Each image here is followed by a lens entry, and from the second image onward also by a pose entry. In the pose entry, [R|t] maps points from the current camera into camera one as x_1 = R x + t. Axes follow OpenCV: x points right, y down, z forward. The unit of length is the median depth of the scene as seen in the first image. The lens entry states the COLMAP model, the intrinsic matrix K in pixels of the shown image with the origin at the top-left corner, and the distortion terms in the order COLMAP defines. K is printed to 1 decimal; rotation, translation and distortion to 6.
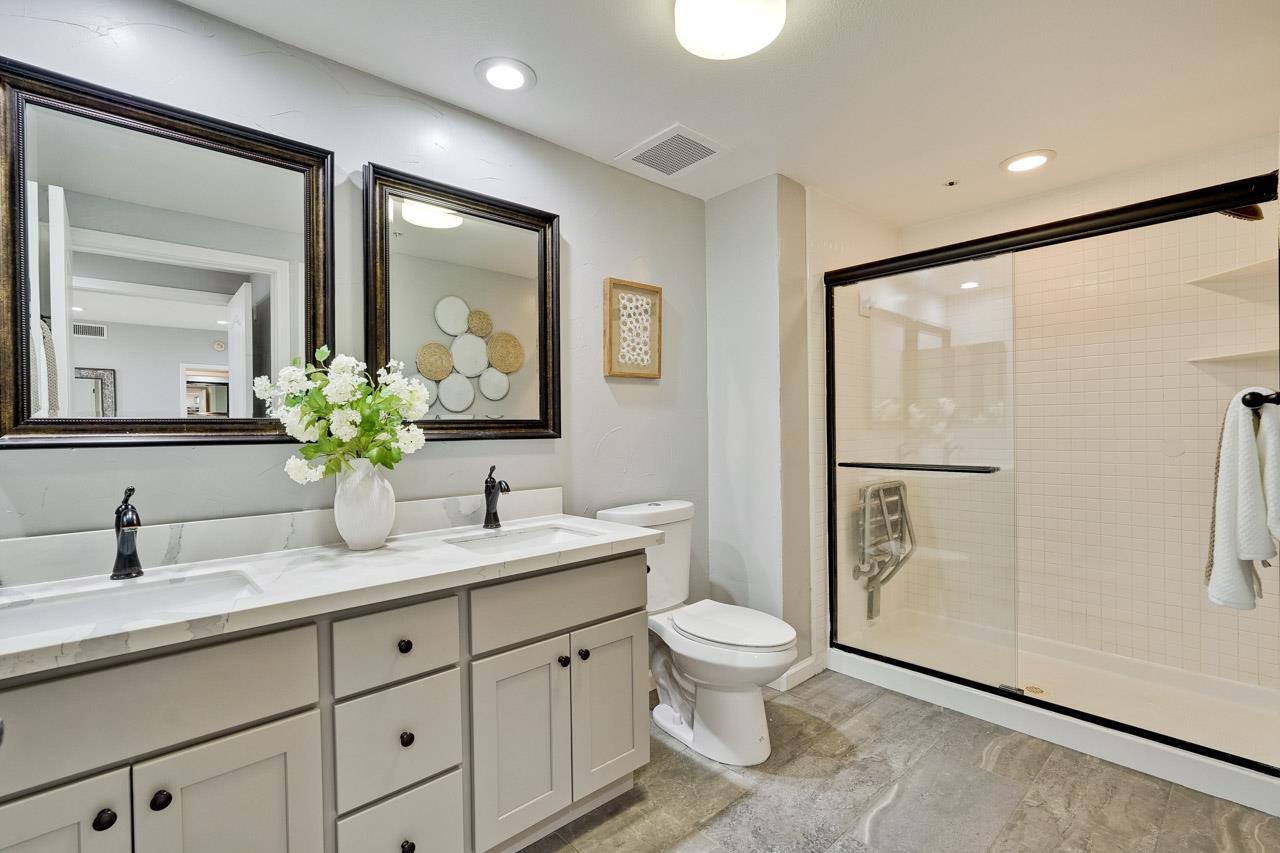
lens RADIAL K [[590.8, 0, 645.4], [0, 590.8, 430.1], [0, 0, 1]] dist [-0.018069, 0.009681]
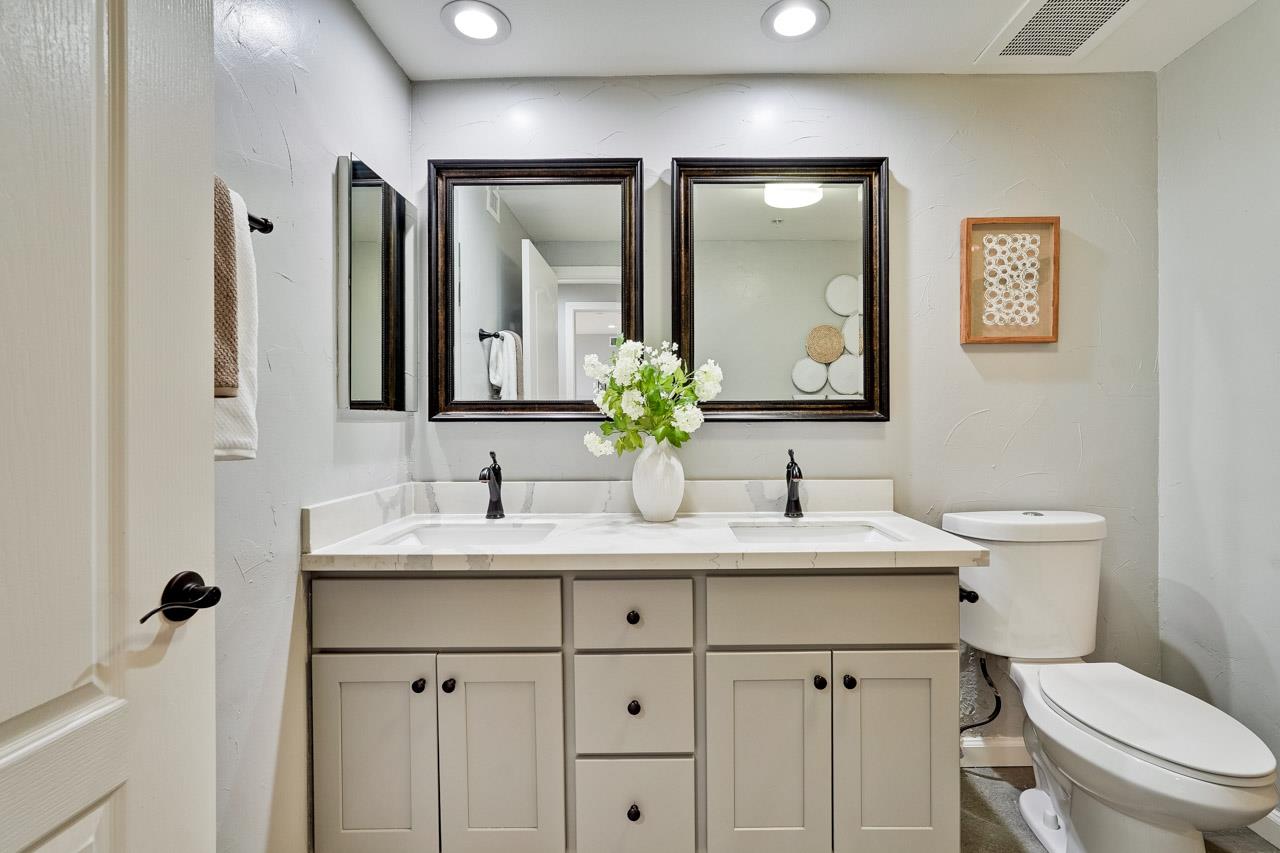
lens RADIAL K [[593.4, 0, 639.6], [0, 593.4, 417.2], [0, 0, 1]] dist [-0.002628, 0.000922]
pose [[0.731249, 0.007772, -0.682067, 0.186117], [-0.007126, 0.999968, 0.003755, 0.007471], [0.682074, 0.002114, 0.731280, 0.147915]]
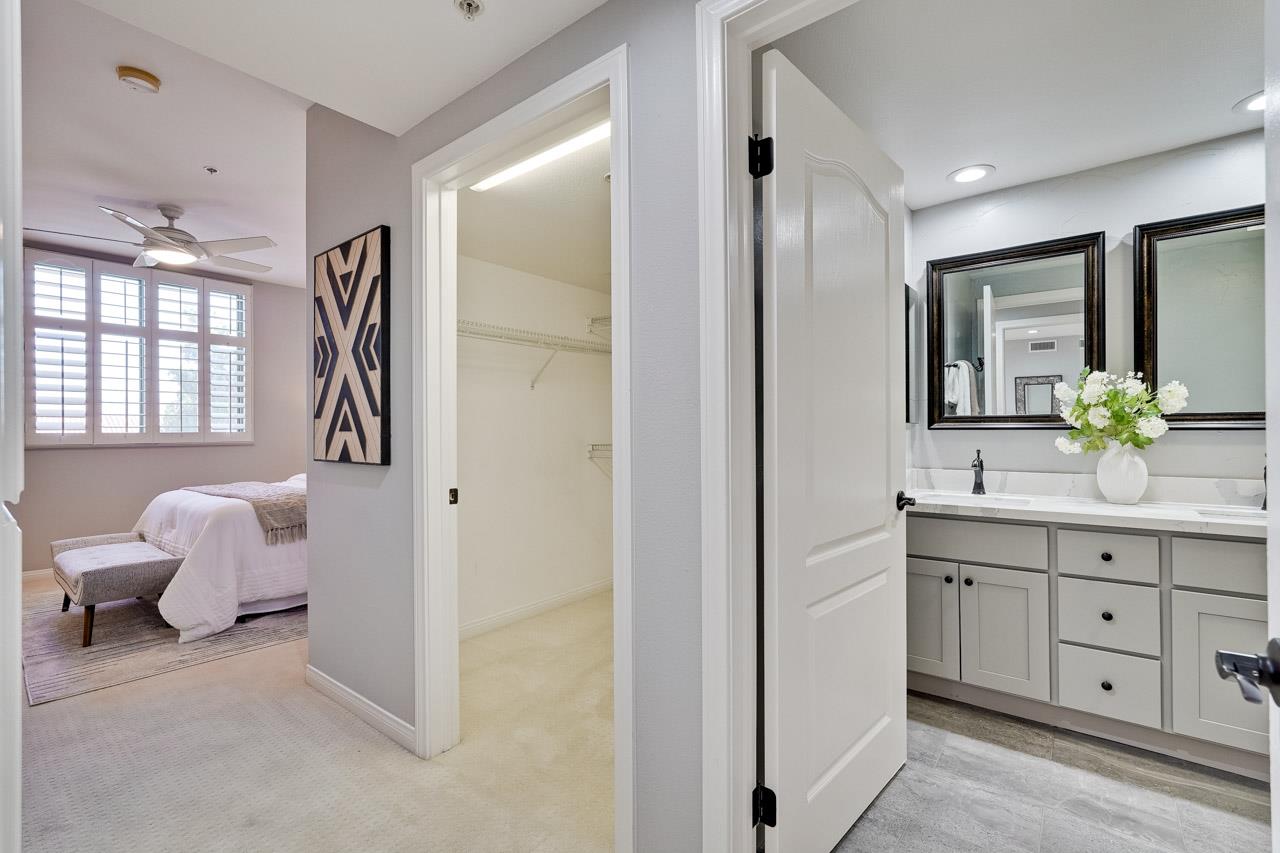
lens RADIAL K [[547.2, 0, 659.7], [0, 547.2, 428.7], [0, 0, 1]] dist [0.001072, 0.000452]
pose [[0.182453, 0.008677, -0.983176, 0.495640], [-0.001693, 0.999962, 0.008511, 0.007180], [0.983213, 0.000112, 0.182461, -0.273436]]
